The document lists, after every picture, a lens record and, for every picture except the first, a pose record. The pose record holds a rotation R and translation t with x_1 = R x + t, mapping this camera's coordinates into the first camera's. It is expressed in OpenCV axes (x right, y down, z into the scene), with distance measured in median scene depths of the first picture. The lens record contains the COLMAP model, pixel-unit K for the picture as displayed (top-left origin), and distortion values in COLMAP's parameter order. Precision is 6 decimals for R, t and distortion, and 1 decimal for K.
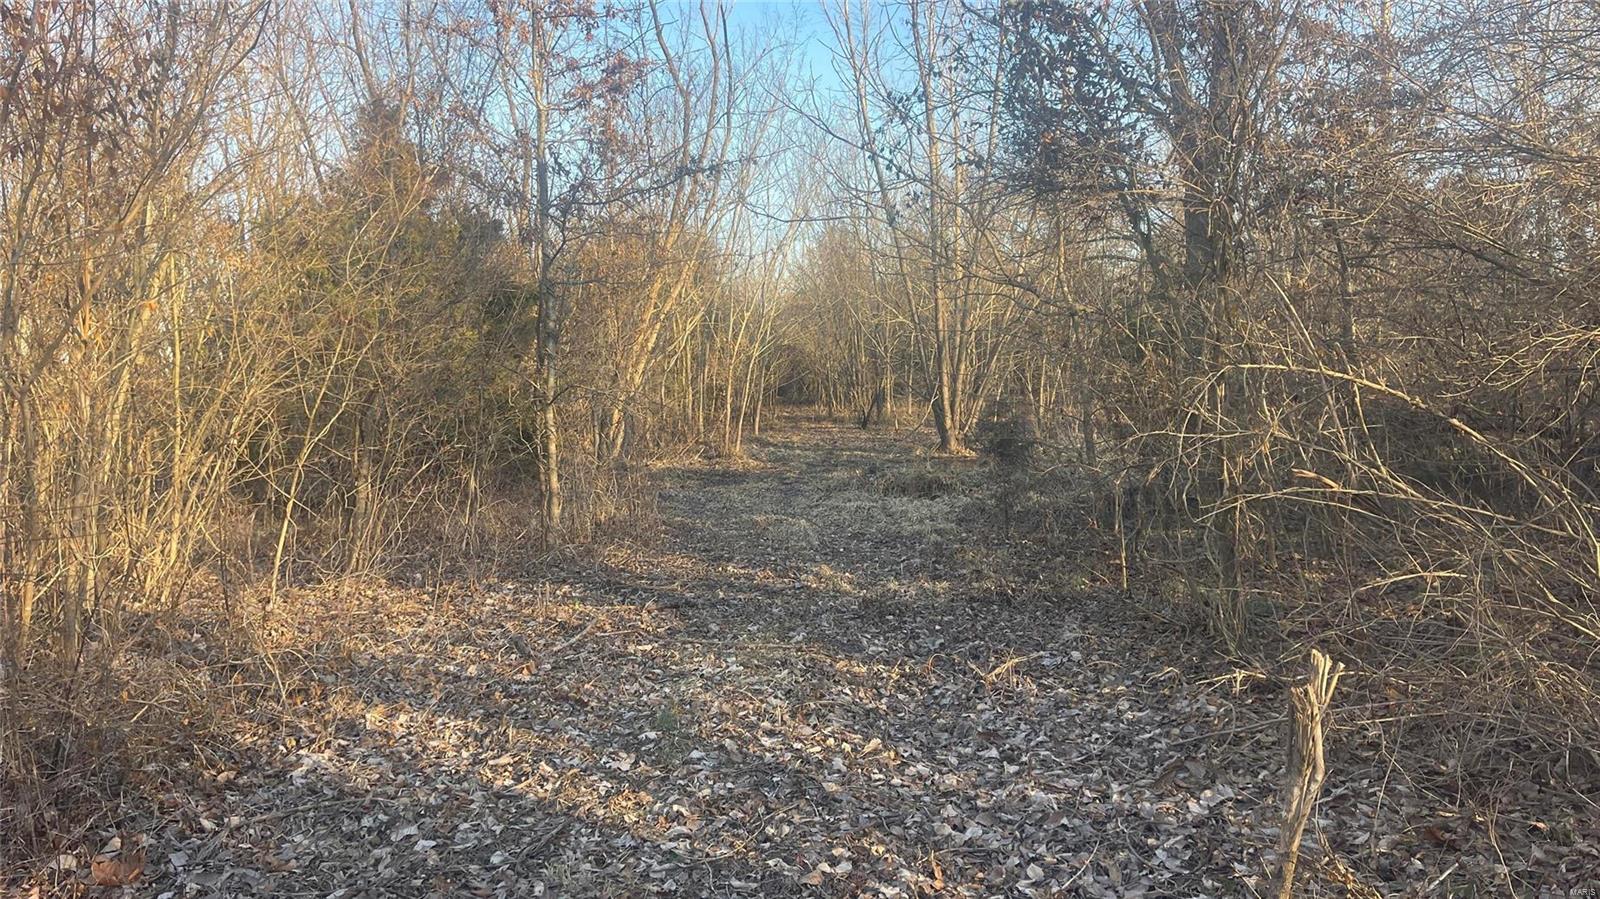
lens RADIAL K [[1153.4, 0, 800.0], [0, 1153.4, 449.5], [0, 0, 1]] dist [-0.004253, -0.002559]
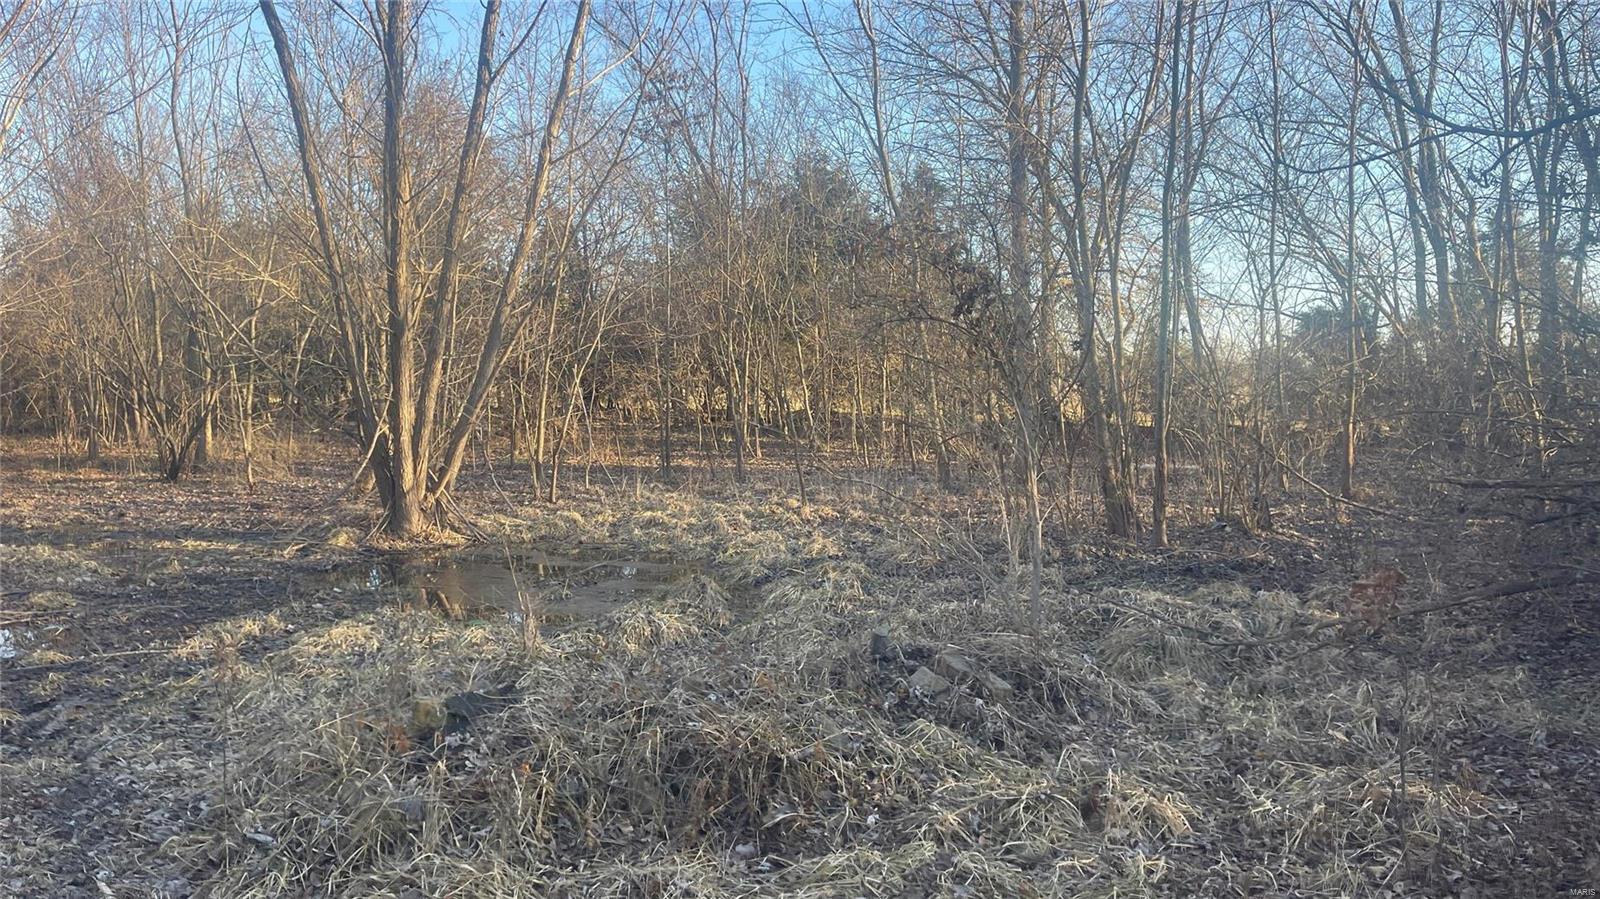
lens RADIAL K [[1153.4, 0, 800.0], [0, 1153.4, 449.5], [0, 0, 1]] dist [-0.004253, -0.002559]
pose [[0.819498, -0.034342, 0.572052, -0.013716], [0.036547, 0.999303, 0.007635, -0.027960], [-0.571915, 0.014650, 0.820182, 0.413888]]
